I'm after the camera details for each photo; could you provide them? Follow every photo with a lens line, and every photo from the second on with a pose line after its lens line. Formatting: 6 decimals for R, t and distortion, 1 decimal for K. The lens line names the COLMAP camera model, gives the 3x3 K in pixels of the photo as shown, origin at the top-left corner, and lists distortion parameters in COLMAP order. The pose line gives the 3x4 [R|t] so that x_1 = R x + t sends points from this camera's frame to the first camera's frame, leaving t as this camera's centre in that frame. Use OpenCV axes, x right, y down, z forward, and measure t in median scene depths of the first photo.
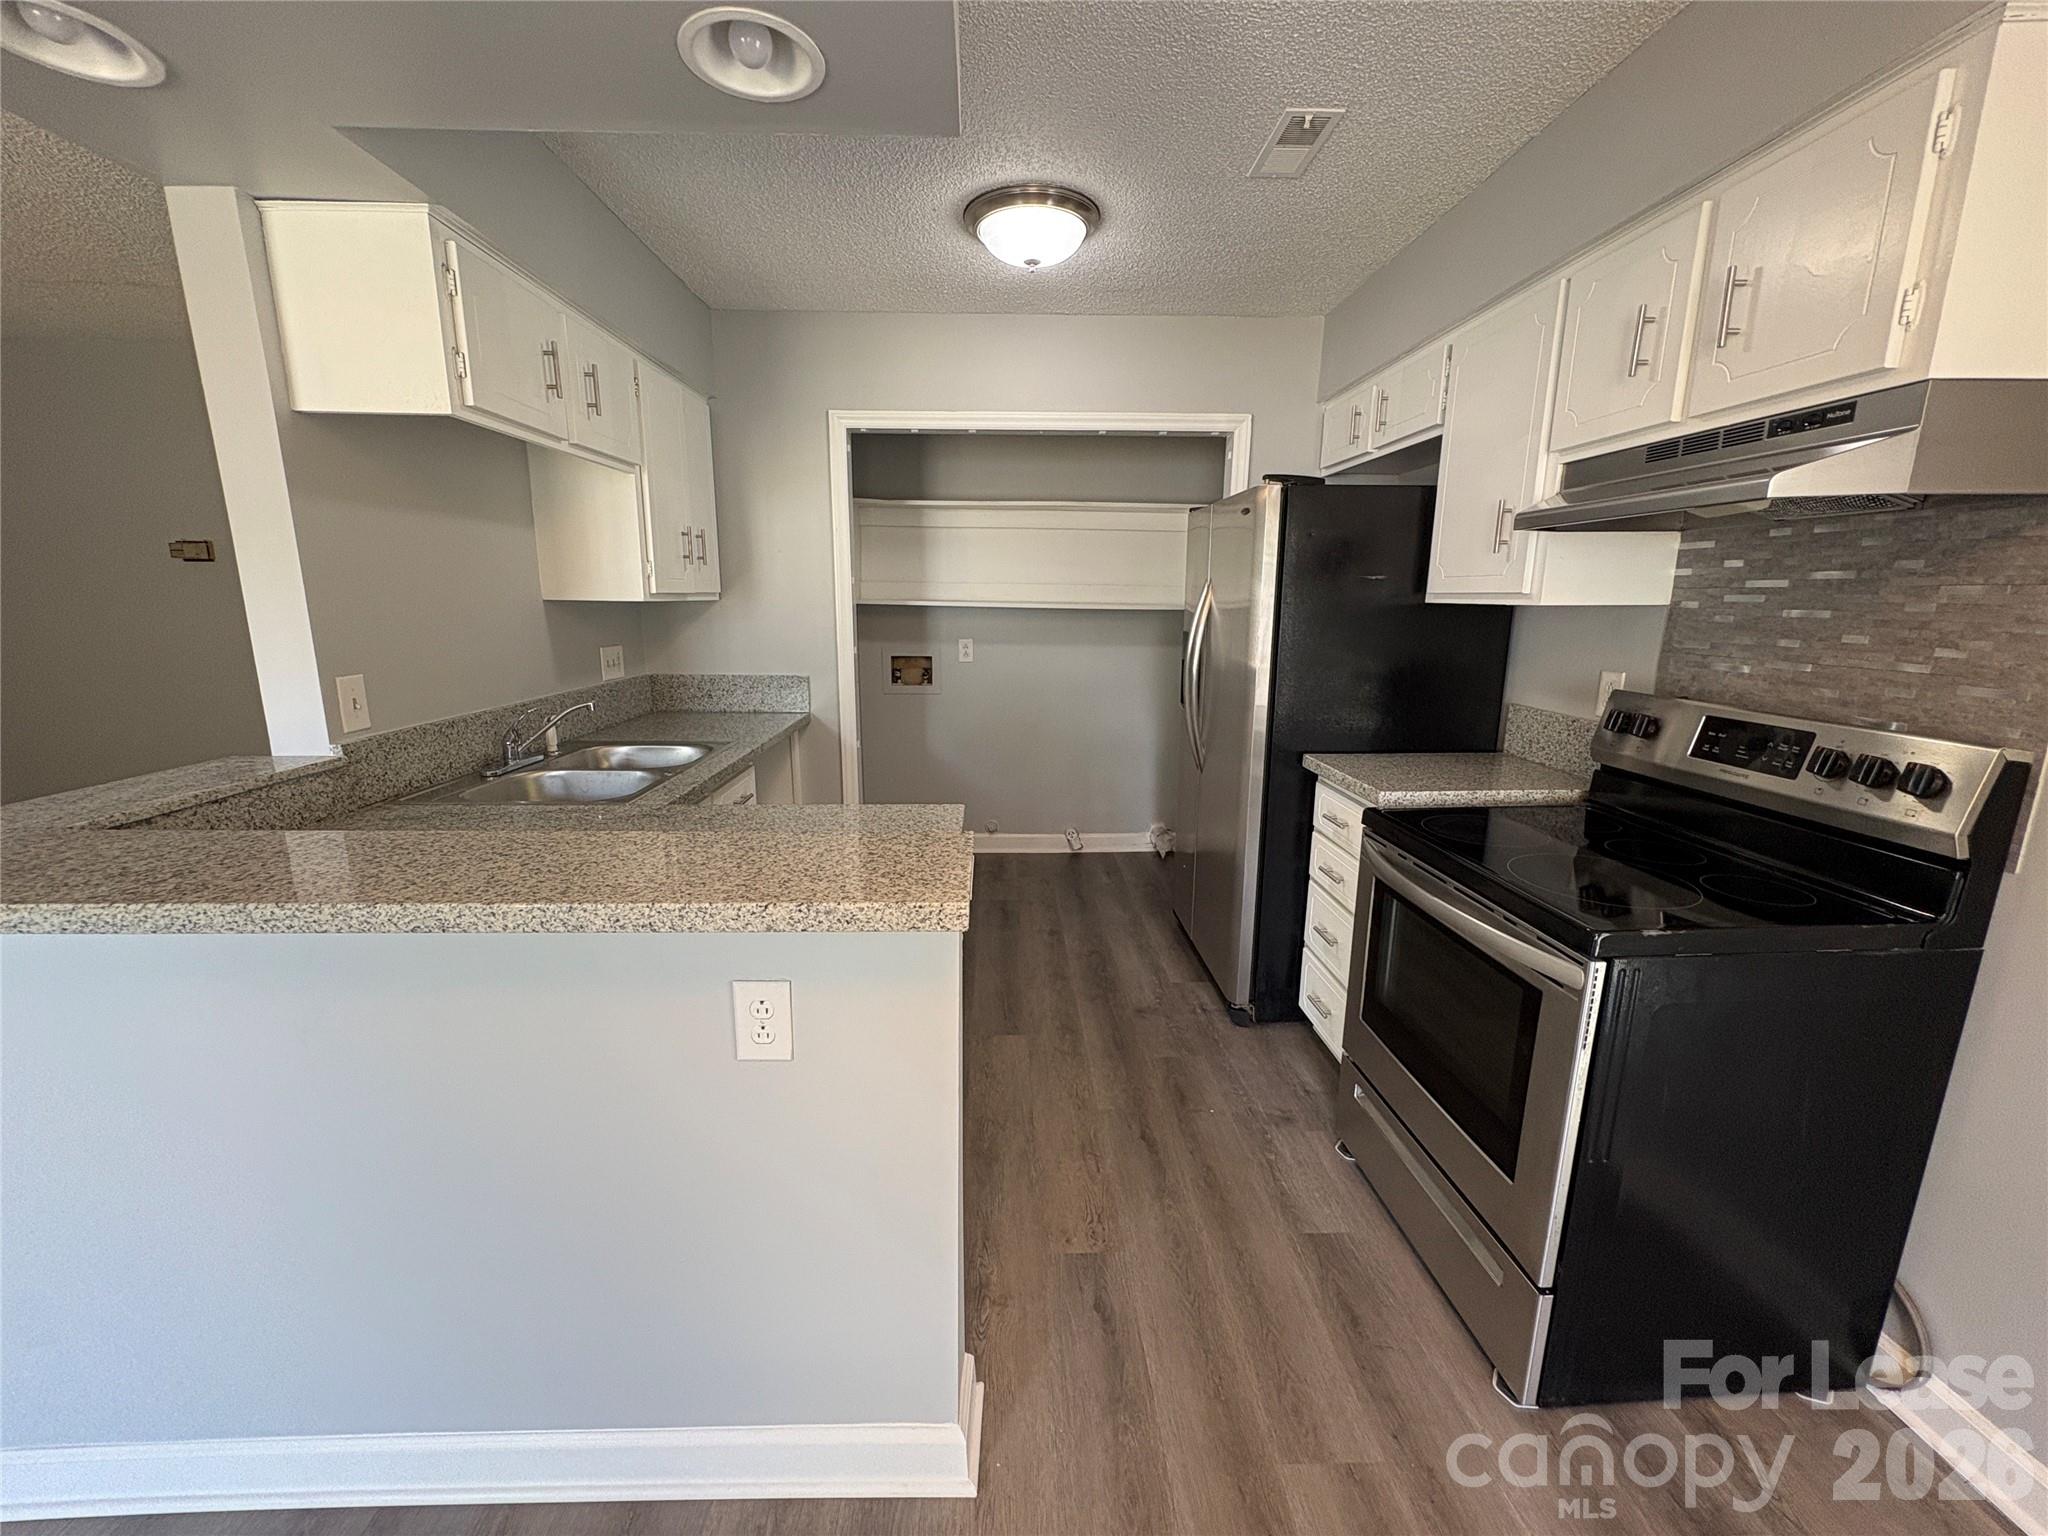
lens RADIAL K [[821.9, 0, 1018.6], [0, 821.9, 768.0], [0, 0, 1]] dist [-0.002436, -0.000560]
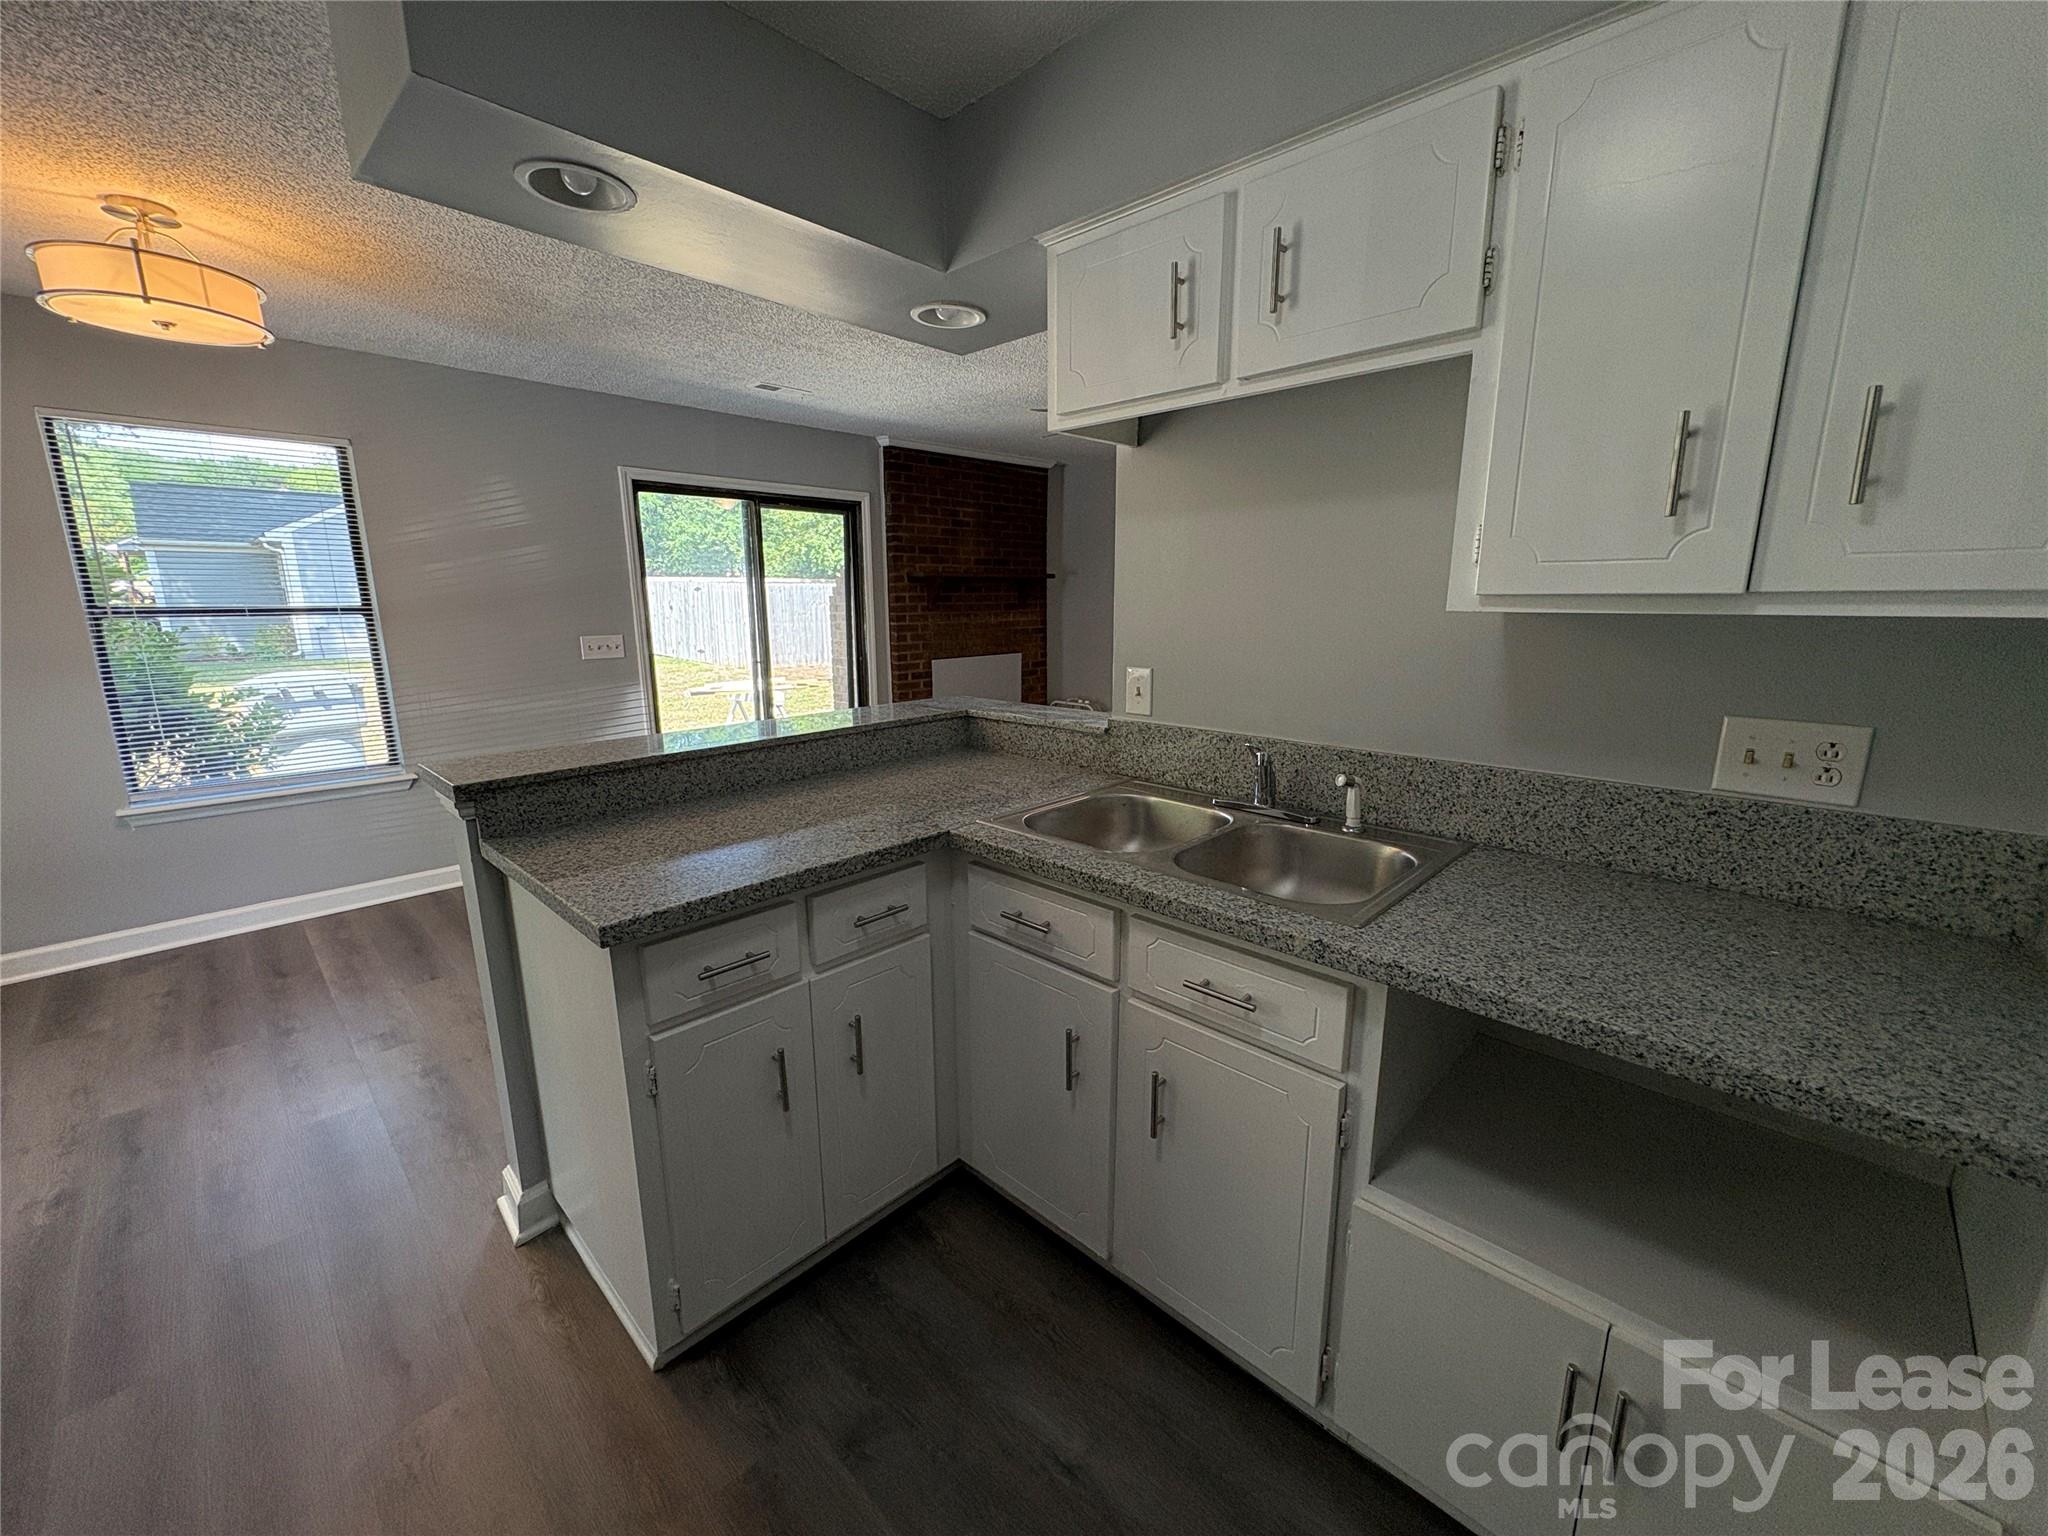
lens RADIAL K [[821.9, 0, 1022.3], [0, 821.9, 765.3], [0, 0, 1]] dist [-0.002436, -0.000560]
pose [[-0.720675, 0.141602, -0.678658, 0.135419], [-0.138553, 0.929751, 0.341124, -0.352957], [0.679286, 0.339870, -0.650429, 1.646560]]
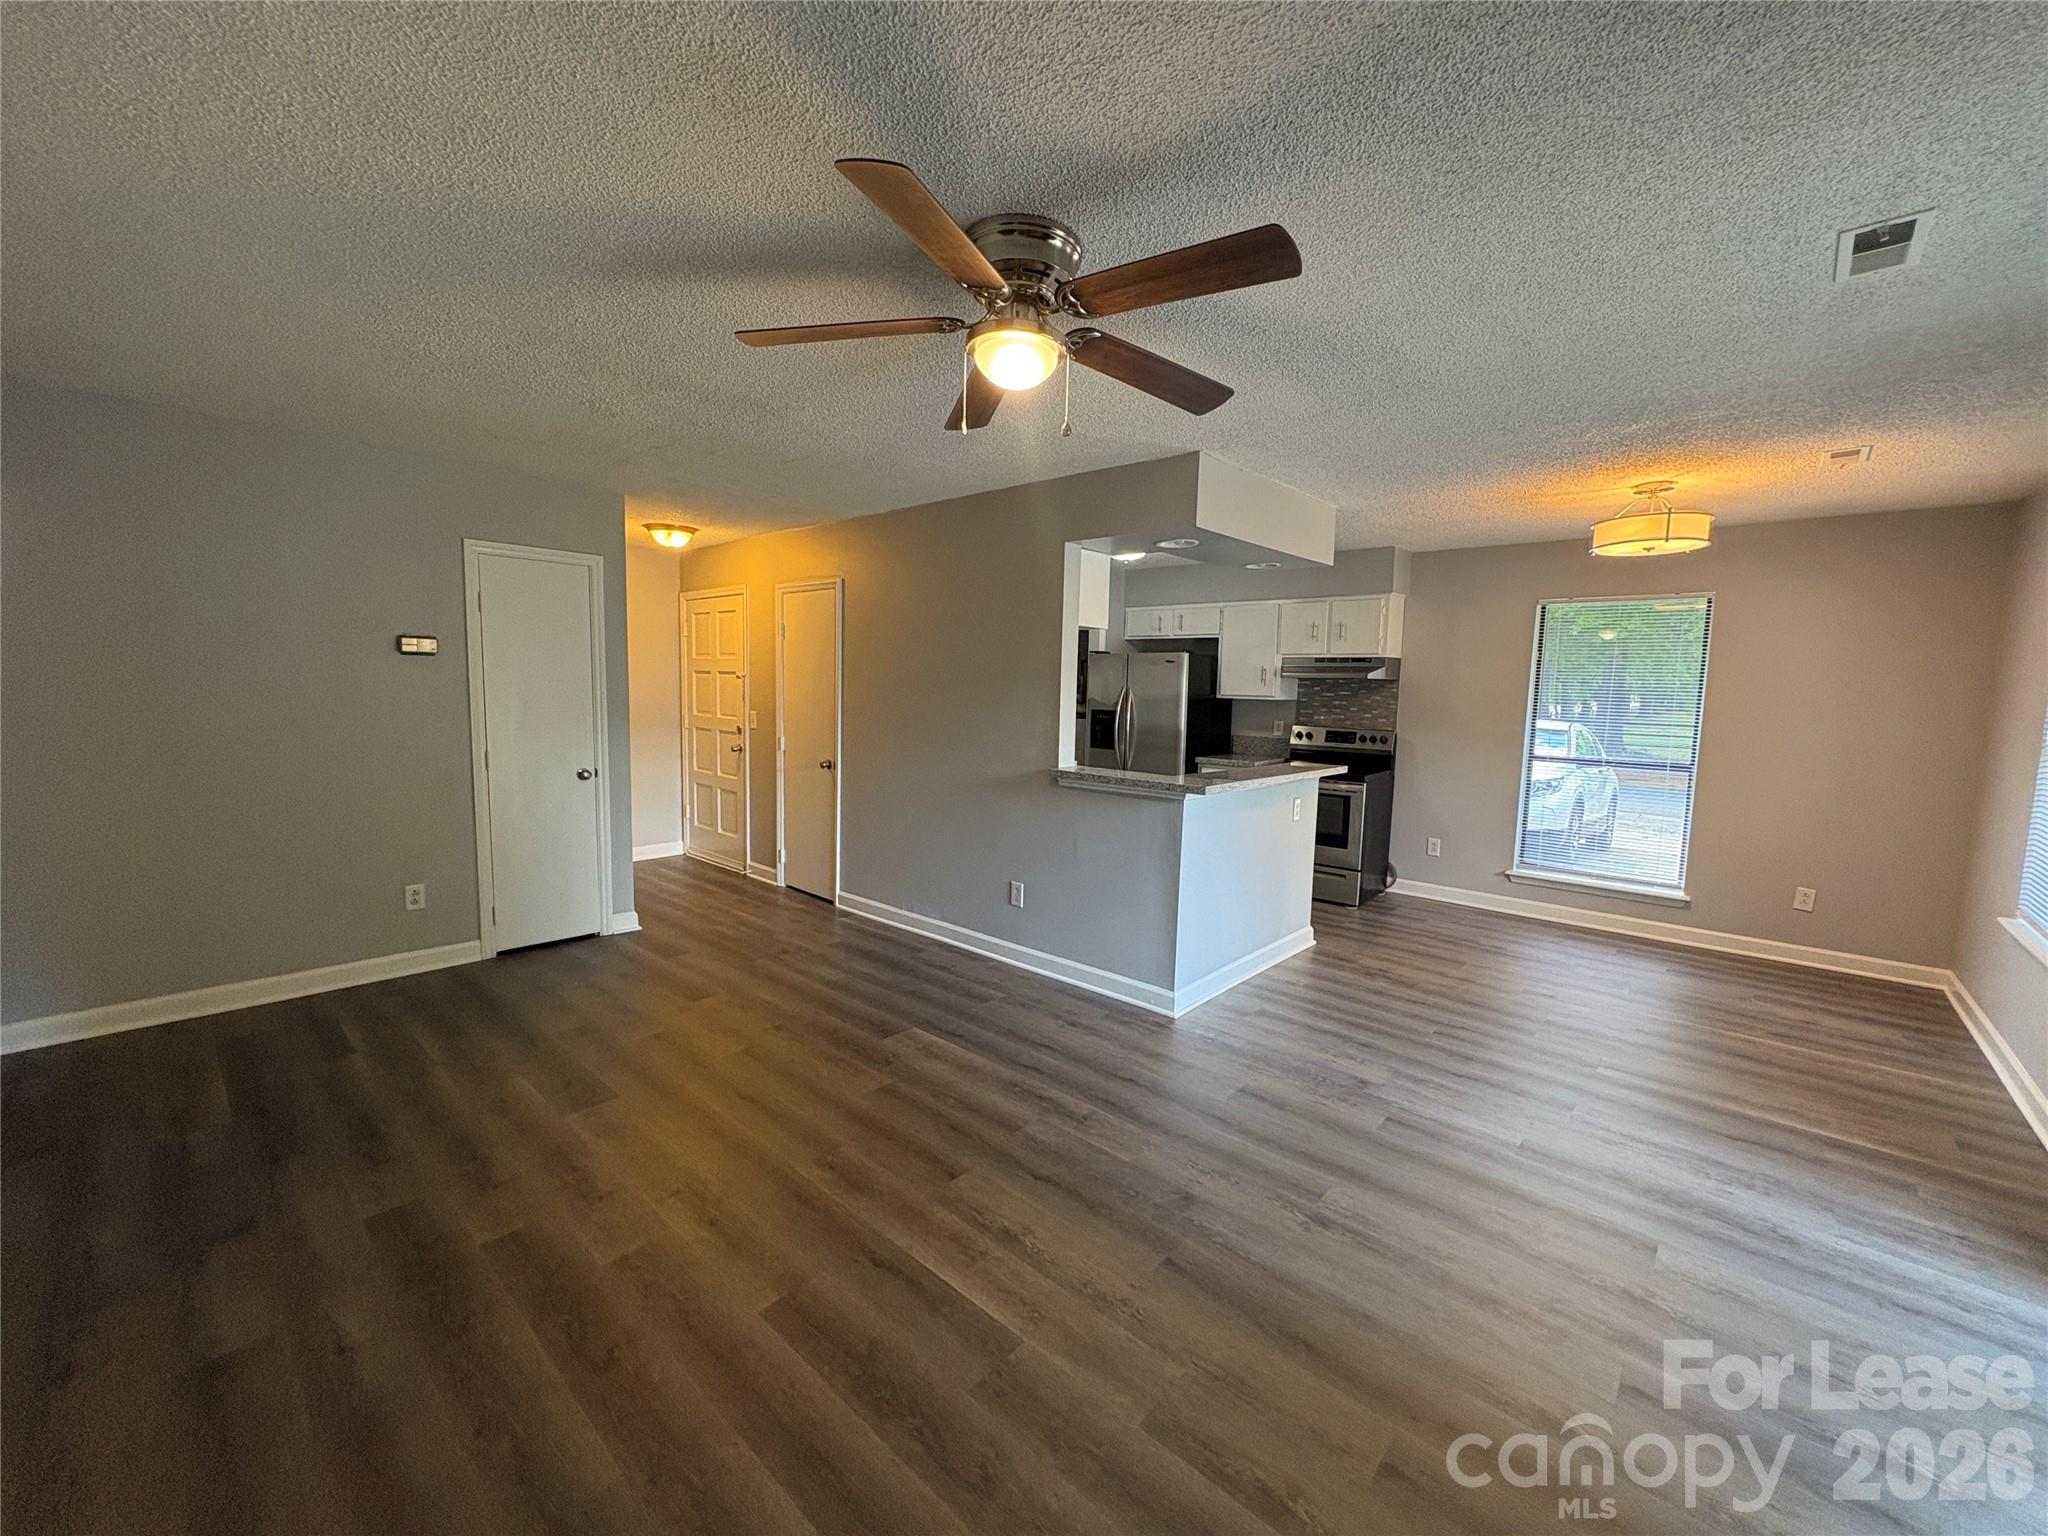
lens RADIAL K [[821.9, 0, 1019.5], [0, 821.9, 764.4], [0, 0, 1]] dist [-0.002436, -0.000560]
pose [[0.696568, -0.059312, 0.715035, -2.430656], [0.127795, 0.990898, -0.042300, 0.058204], [-0.706018, 0.120842, 0.697808, -0.498596]]
